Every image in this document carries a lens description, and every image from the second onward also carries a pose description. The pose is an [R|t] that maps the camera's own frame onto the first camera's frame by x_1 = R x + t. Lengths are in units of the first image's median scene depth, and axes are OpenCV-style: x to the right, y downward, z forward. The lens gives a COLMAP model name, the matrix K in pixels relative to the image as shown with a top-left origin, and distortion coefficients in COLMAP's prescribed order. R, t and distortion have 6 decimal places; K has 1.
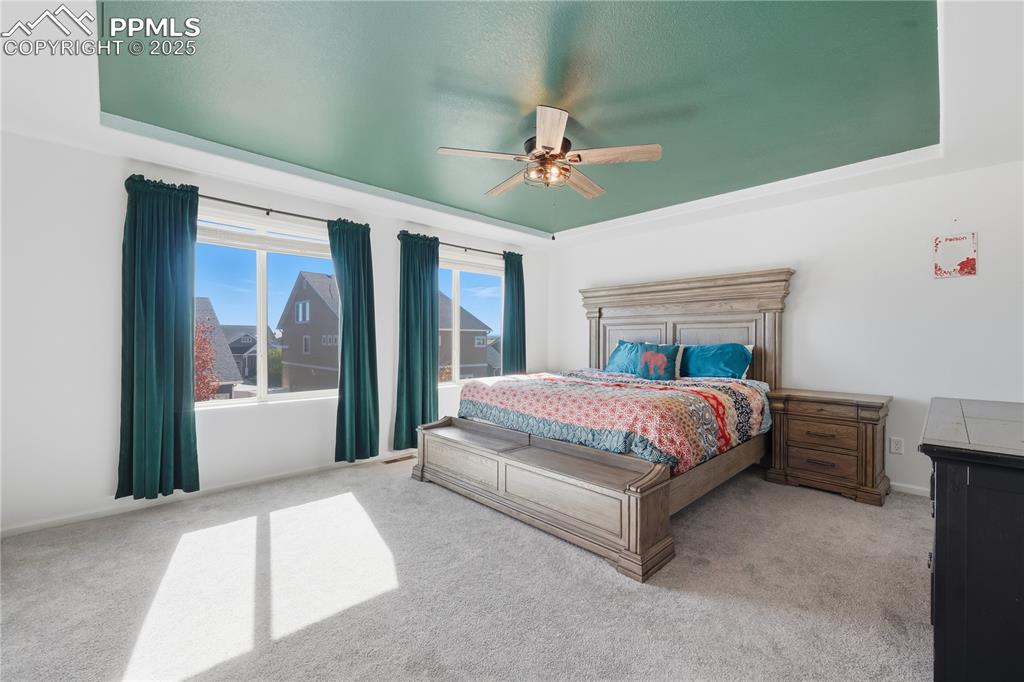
lens RADIAL K [[416.5, 0, 519.6], [0, 416.5, 340.8], [0, 0, 1]] dist [-0.001870, -0.000016]
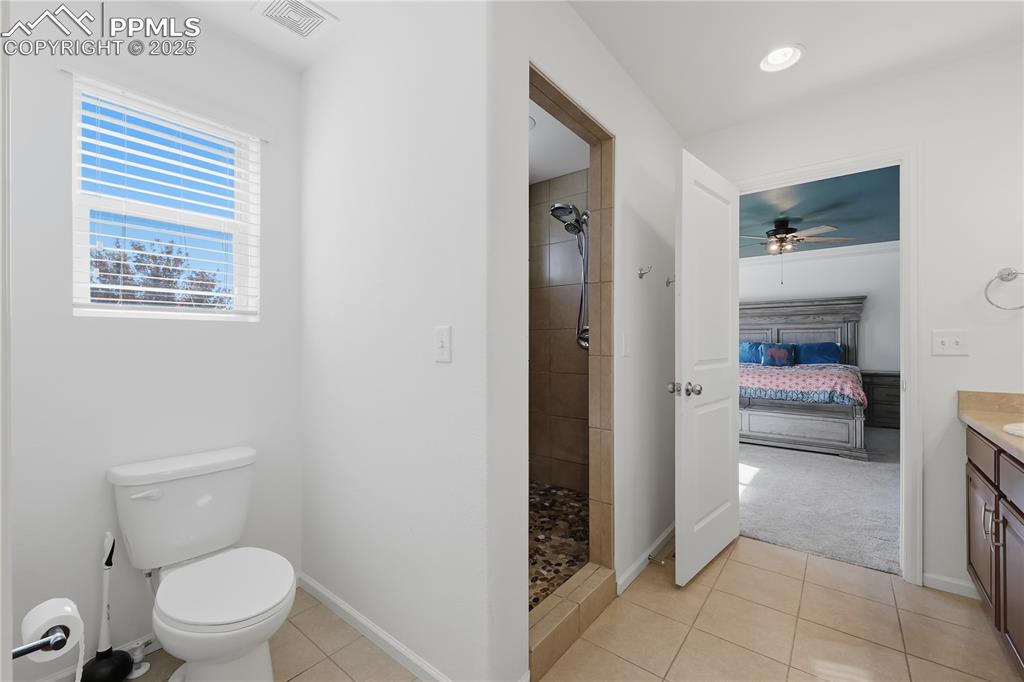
lens RADIAL K [[416.5, 0, 506.0], [0, 416.5, 337.3], [0, 0, 1]] dist [-0.001870, -0.000016]
pose [[0.991930, -0.006086, 0.126644, -1.231237], [0.007744, 0.999891, -0.012602, -0.002777], [-0.126554, 0.013481, 0.991868, -0.558070]]
